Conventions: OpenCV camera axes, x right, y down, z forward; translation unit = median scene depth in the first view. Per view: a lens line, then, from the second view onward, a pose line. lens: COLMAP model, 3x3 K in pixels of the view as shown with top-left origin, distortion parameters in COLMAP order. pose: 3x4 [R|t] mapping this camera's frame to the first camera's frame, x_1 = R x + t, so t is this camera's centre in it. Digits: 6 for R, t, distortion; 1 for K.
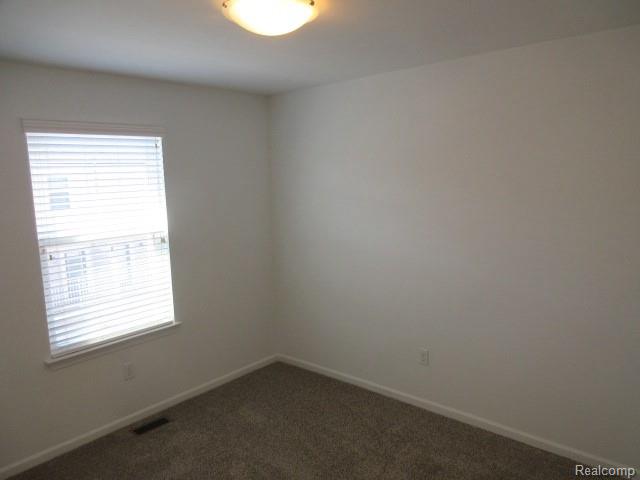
lens RADIAL K [[480.3, 0, 320.0], [0, 480.3, 240.0], [0, 0, 1]] dist [0.005199, -0.000338]
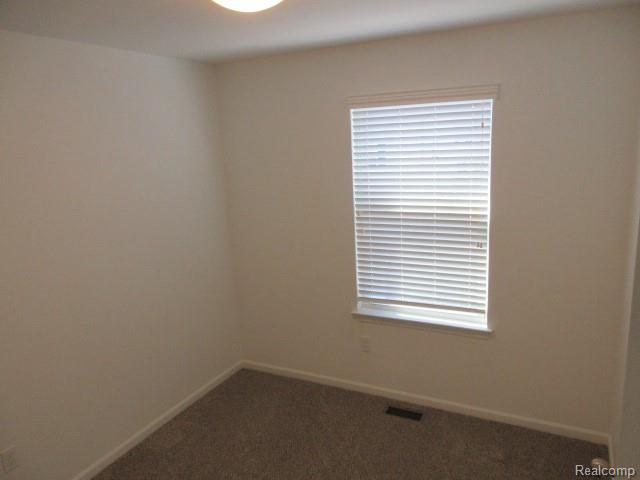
lens RADIAL K [[480.3, 0, 320.0], [0, 480.3, 240.0], [0, 0, 1]] dist [0.005199, -0.000338]
pose [[0.260298, 0.192203, -0.946205, 0.444091], [-0.123043, 0.978600, 0.164934, -0.085160], [0.957656, 0.073492, 0.278376, 0.552661]]
